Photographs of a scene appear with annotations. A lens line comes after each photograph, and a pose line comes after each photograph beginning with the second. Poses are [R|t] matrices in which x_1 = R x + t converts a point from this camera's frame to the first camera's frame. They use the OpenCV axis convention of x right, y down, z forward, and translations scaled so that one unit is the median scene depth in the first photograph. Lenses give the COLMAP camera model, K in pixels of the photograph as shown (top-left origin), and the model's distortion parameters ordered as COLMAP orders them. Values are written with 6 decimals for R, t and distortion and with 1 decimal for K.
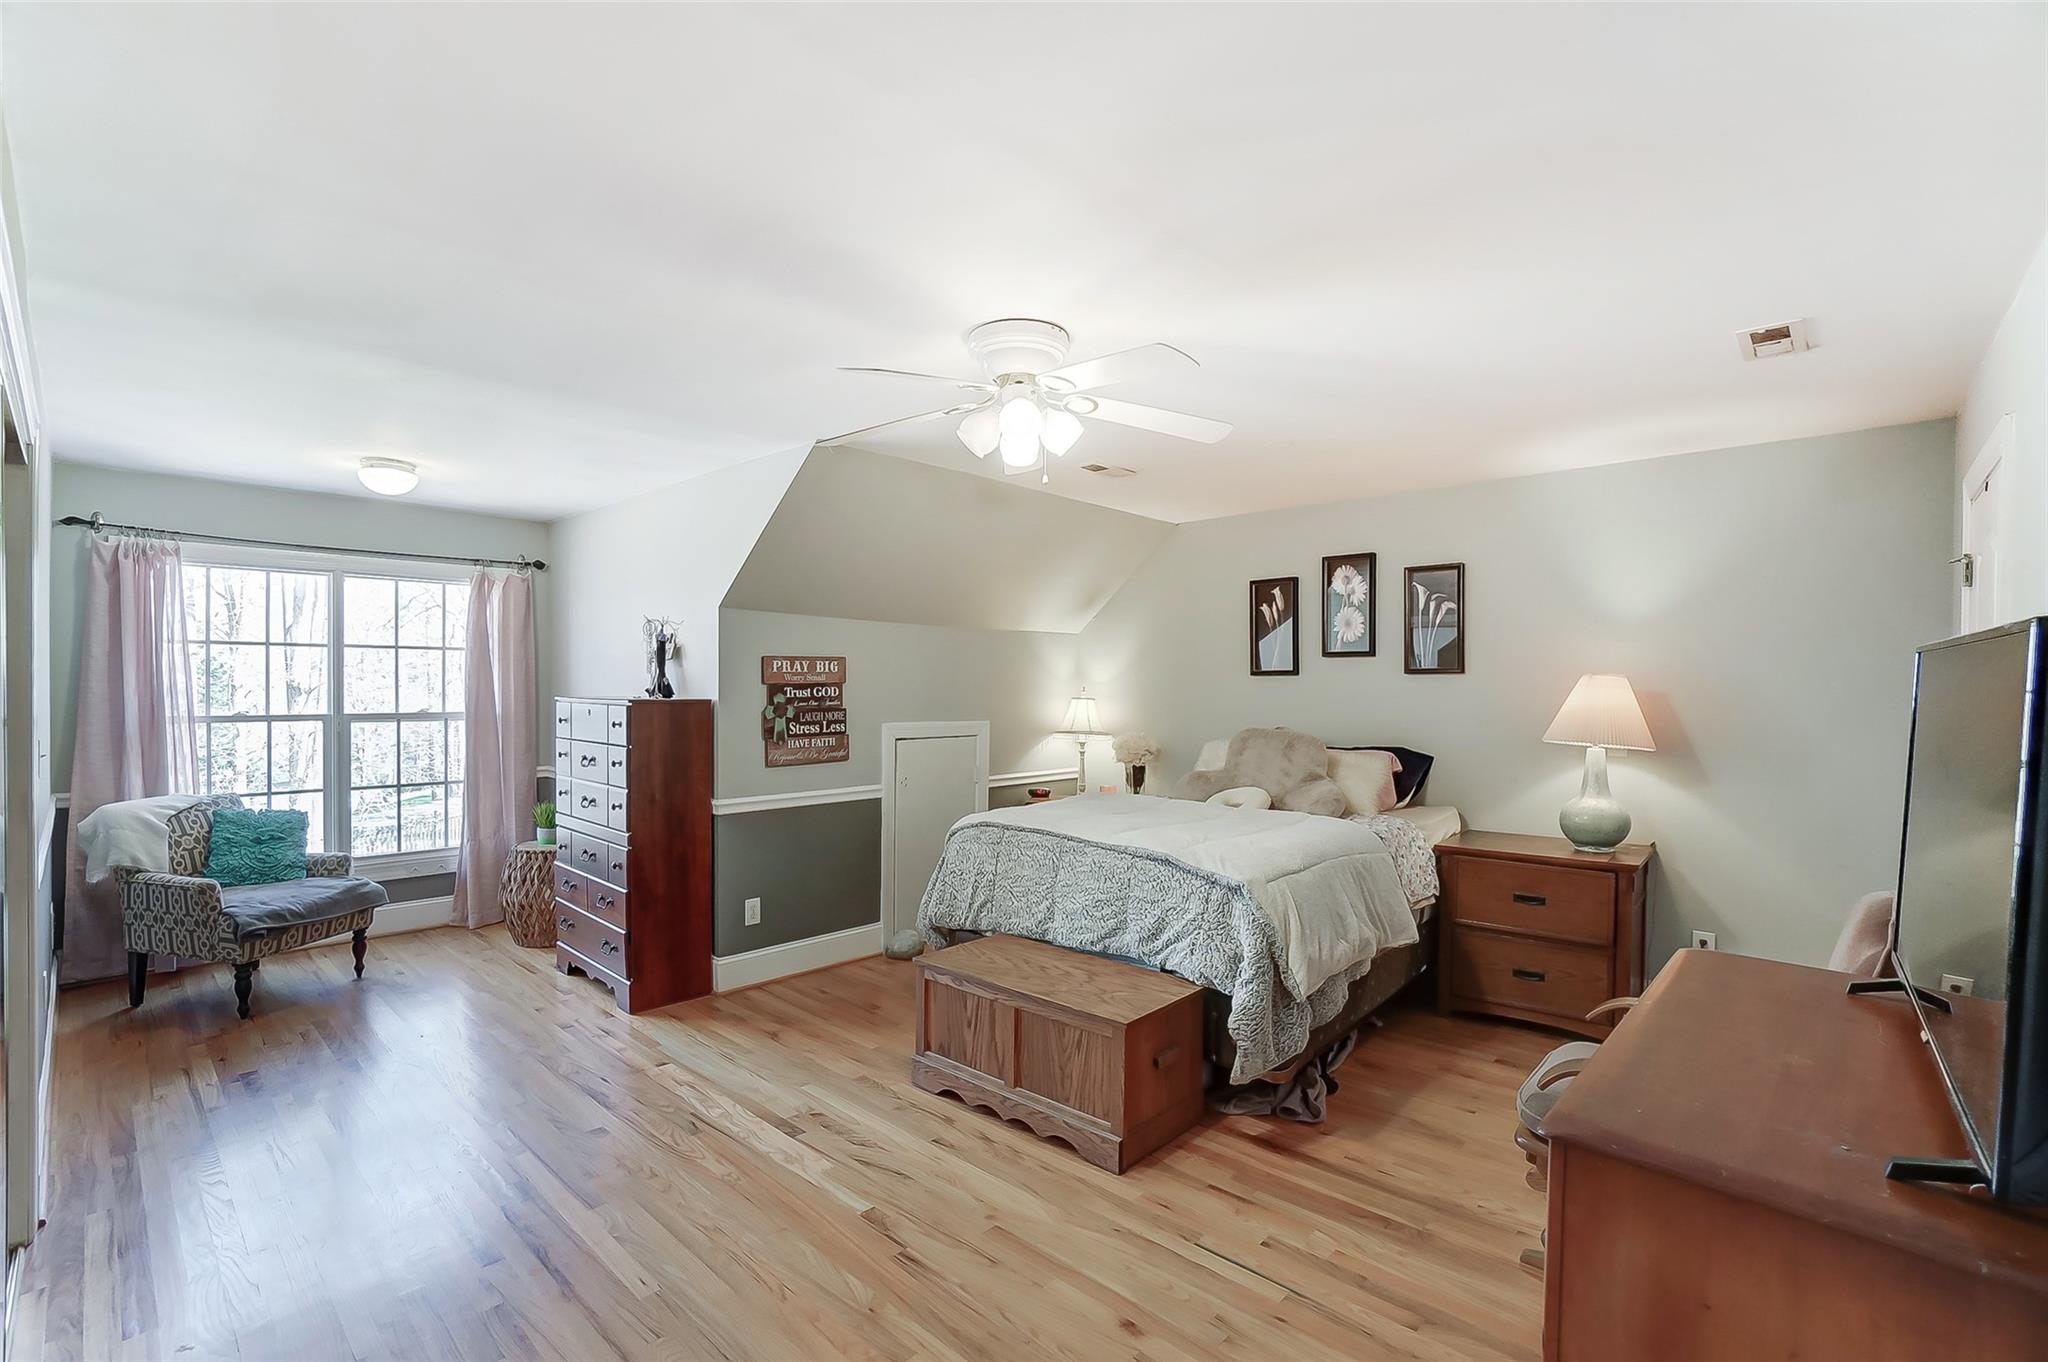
lens RADIAL K [[932.3, 0, 1018.0], [0, 932.3, 686.7], [0, 0, 1]] dist [-0.063348, 0.020016]
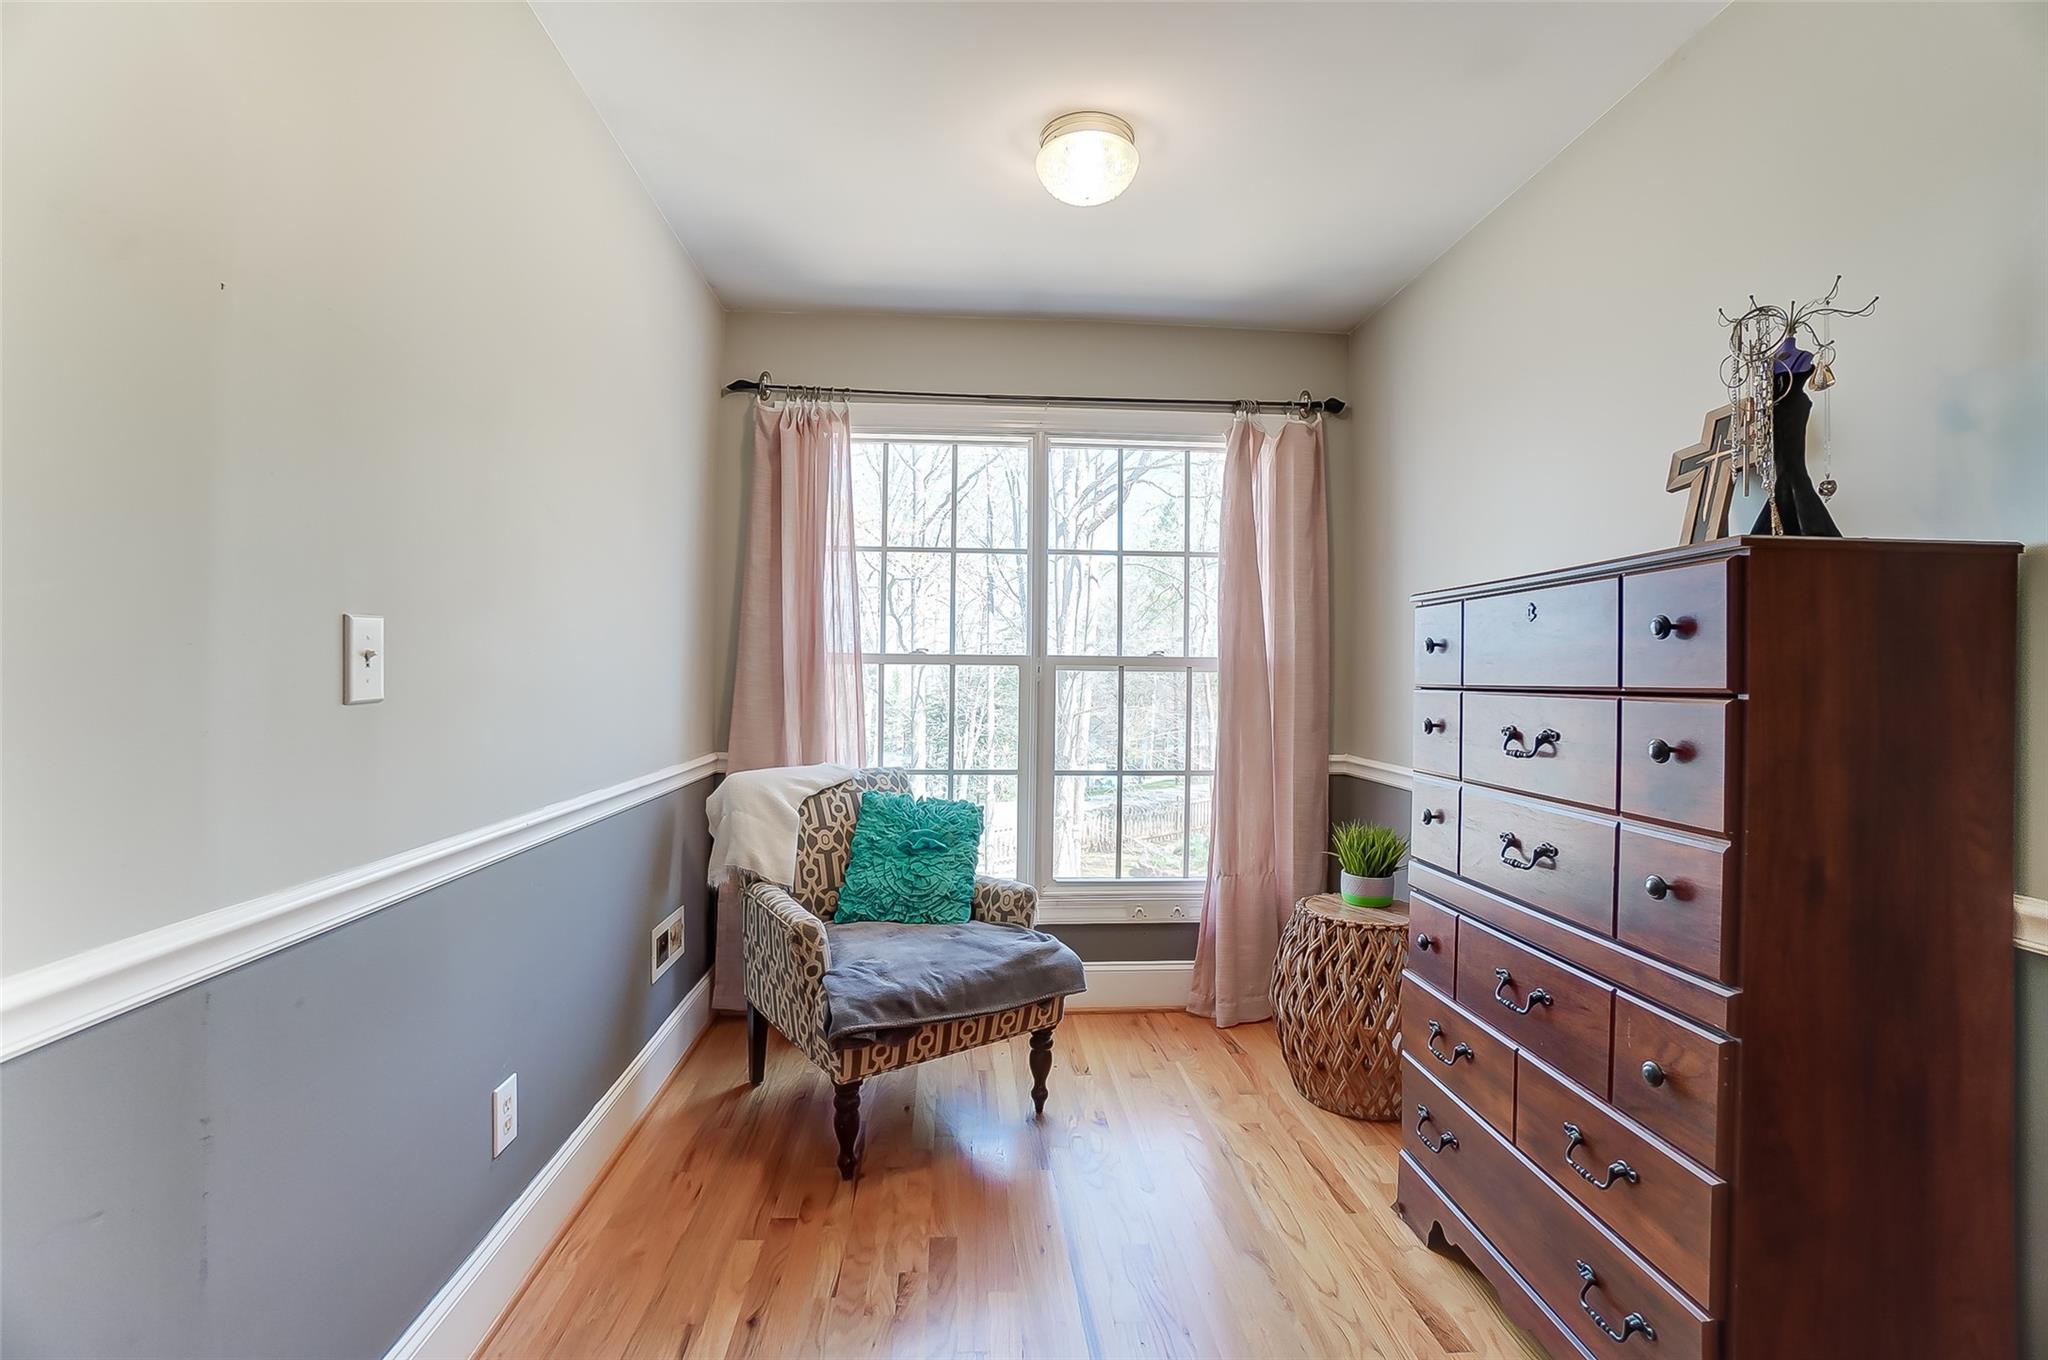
lens RADIAL K [[932.3, 0, 1018.0], [0, 932.3, 685.7], [0, 0, 1]] dist [-0.063348, 0.020016]
pose [[0.737076, 0.008637, -0.675754, -0.354883], [-0.010487, 0.999944, 0.001341, 0.057346], [0.675728, 0.006098, 0.737126, 0.565618]]
